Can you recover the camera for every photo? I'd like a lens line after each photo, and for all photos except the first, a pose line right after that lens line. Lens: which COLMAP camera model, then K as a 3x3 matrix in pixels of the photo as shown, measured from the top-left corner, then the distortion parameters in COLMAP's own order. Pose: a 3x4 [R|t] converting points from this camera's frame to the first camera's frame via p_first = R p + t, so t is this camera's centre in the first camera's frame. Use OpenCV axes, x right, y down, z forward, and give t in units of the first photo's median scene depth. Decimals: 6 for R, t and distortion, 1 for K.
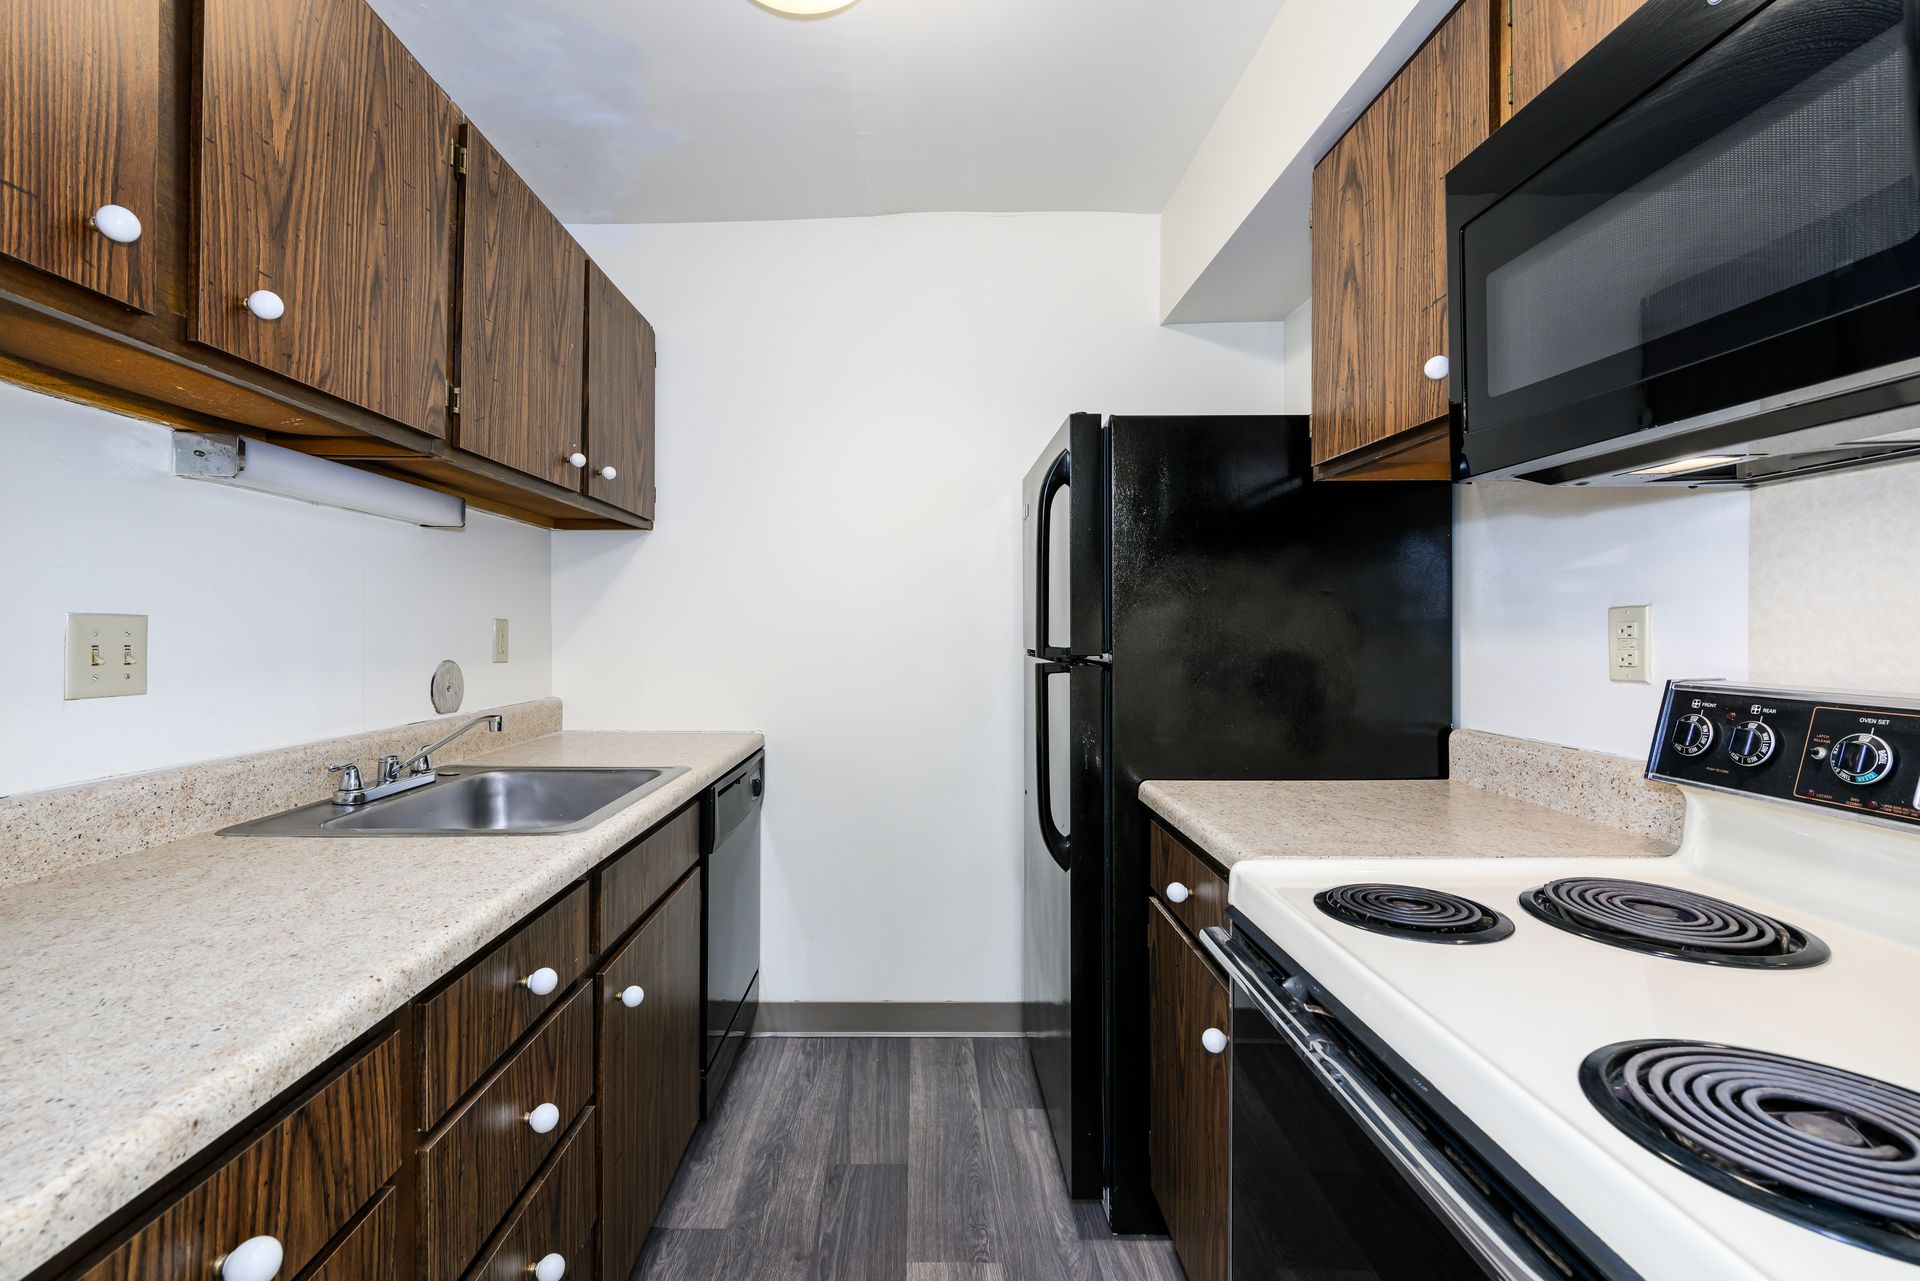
lens RADIAL K [[820.9, 0, 957.0], [0, 820.9, 634.1], [0, 0, 1]] dist [0.000427, 0.000003]
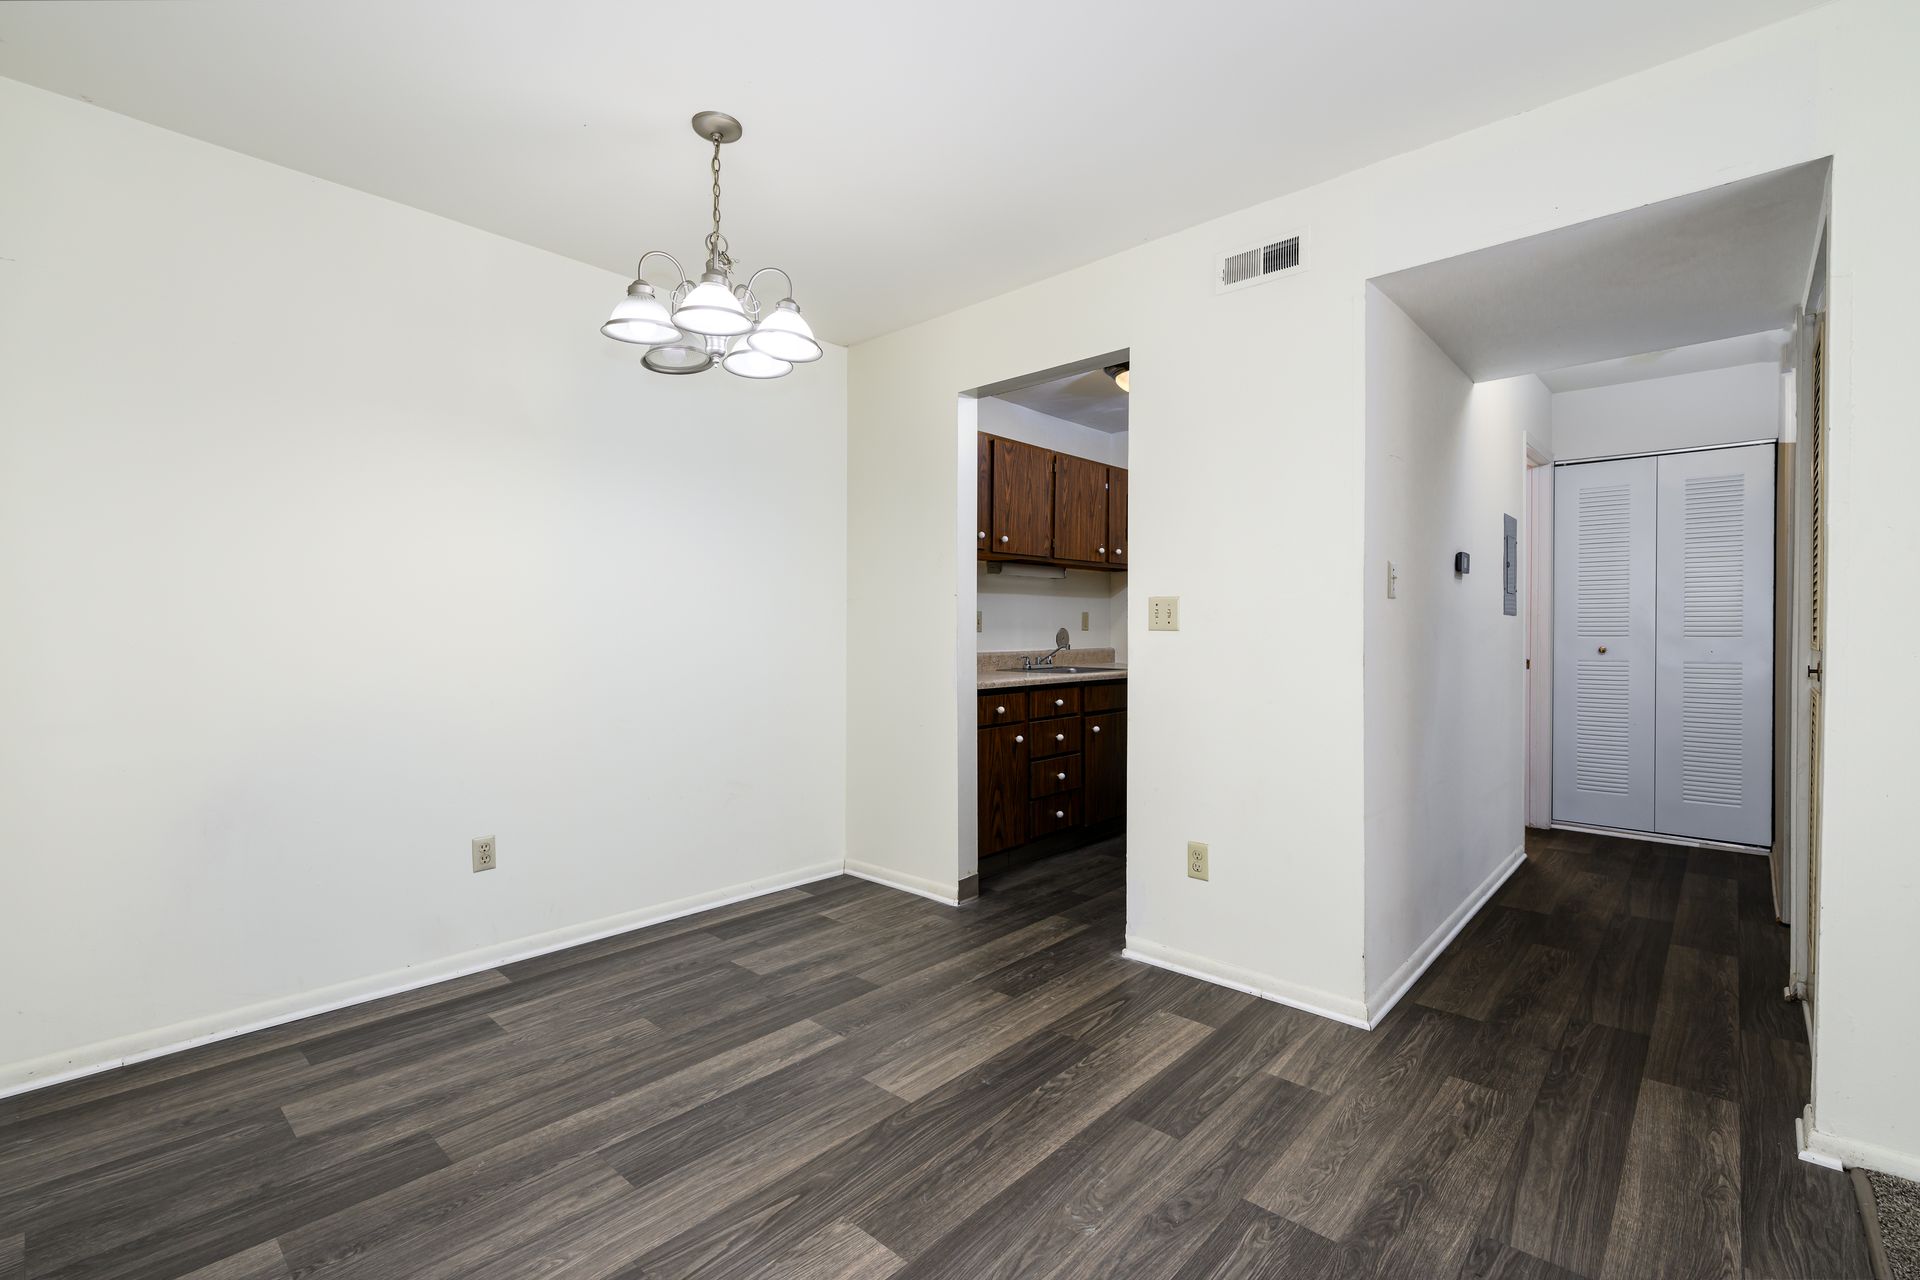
lens RADIAL K [[850.2, 0, 966.7], [0, 850.2, 635.3], [0, 0, 1]] dist [0.000621, -0.000389]
pose [[0.709577, 0.006058, -0.704602, 1.734631], [-0.001185, 0.999972, 0.007404, 0.055835], [0.704627, -0.004418, 0.709564, -1.853088]]
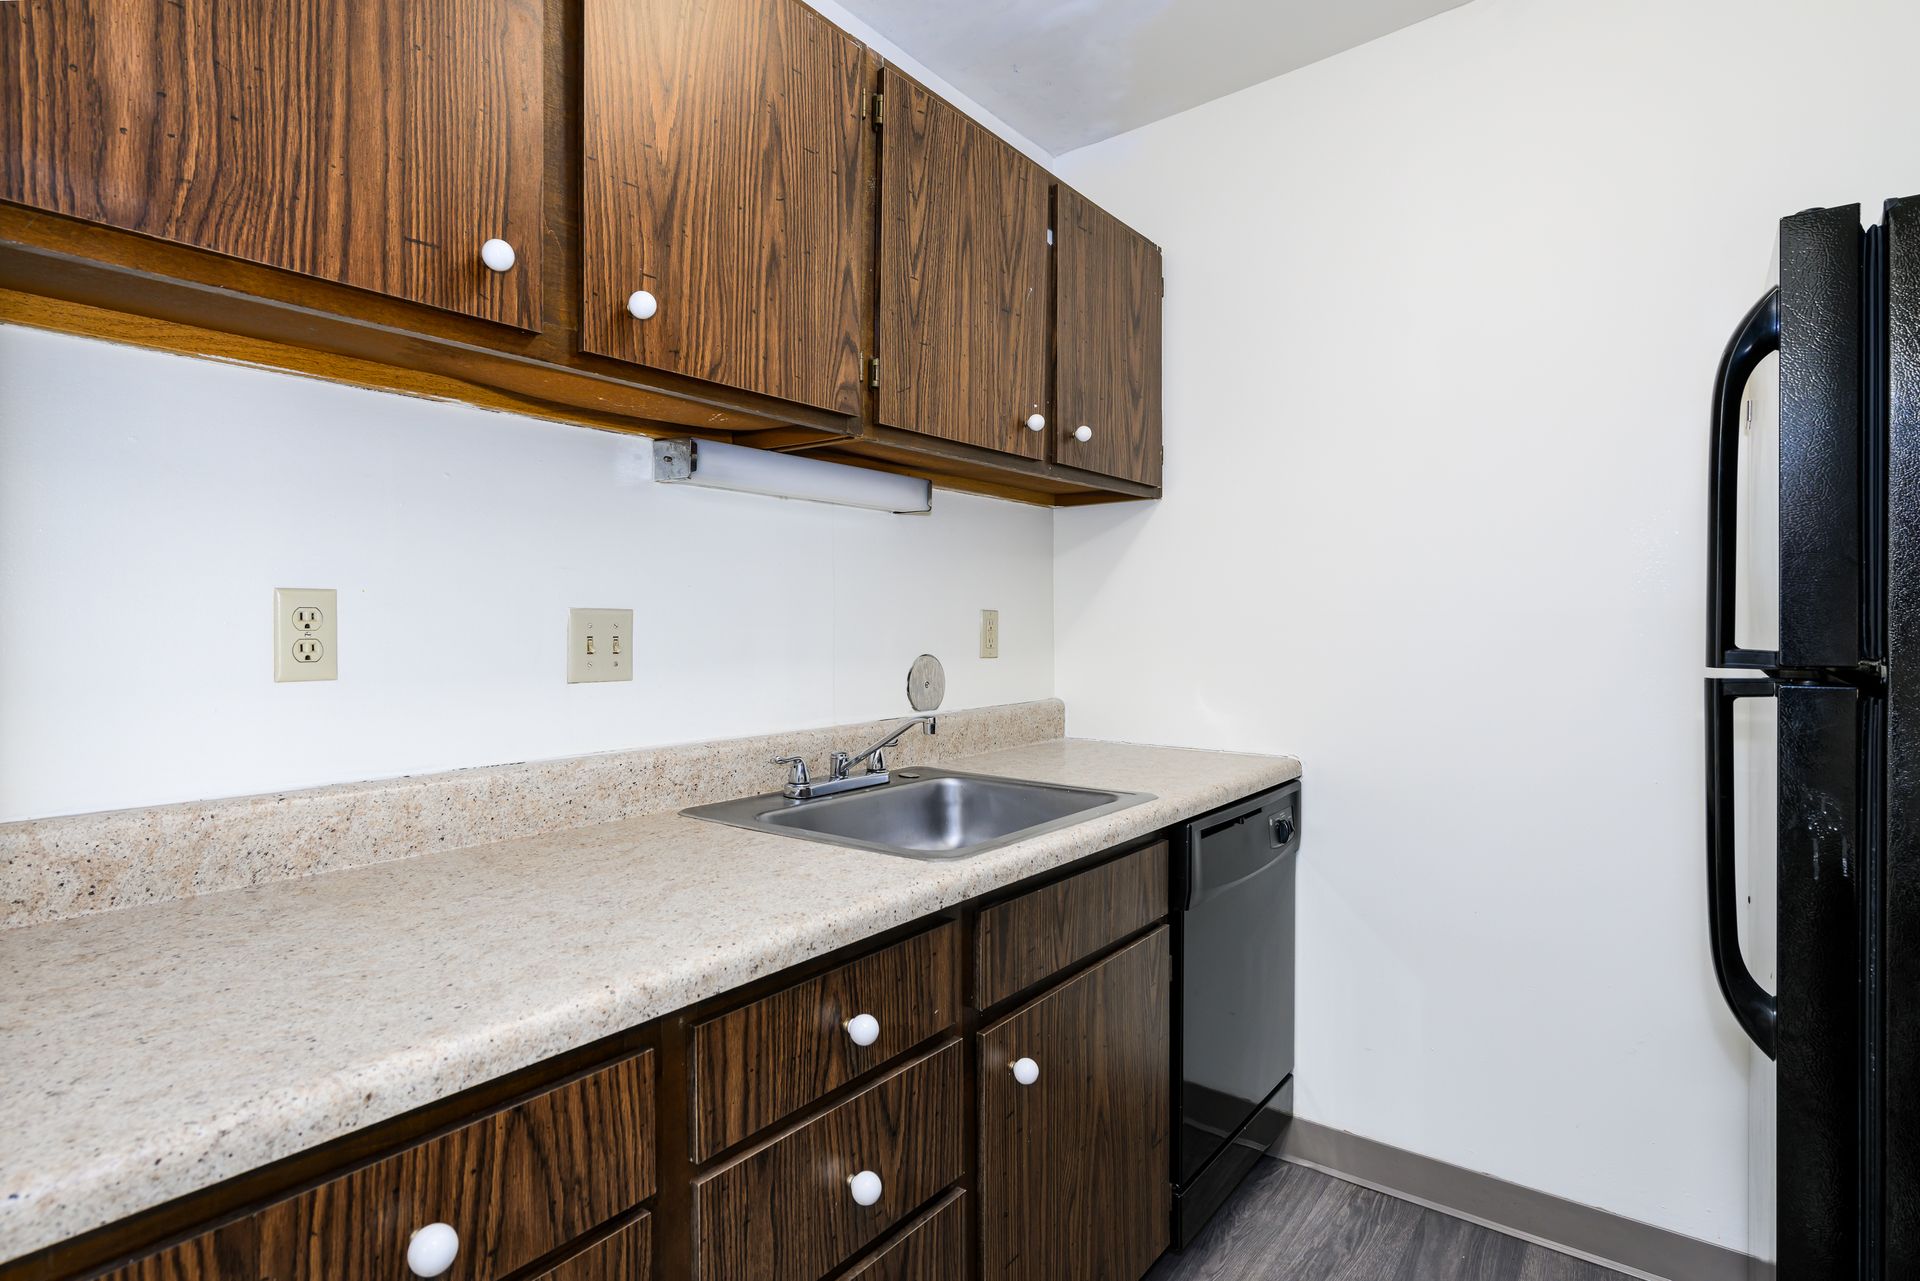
lens RADIAL K [[995.7, 0, 960.2], [0, 995.7, 635.7], [0, 0, 1]] dist [0.000617, 0.000789]
pose [[0.776672, 0.005704, -0.629879, 0.200344], [0.000085, 0.999958, 0.009160, 0.000425], [0.629905, -0.007168, 0.776639, 0.223468]]
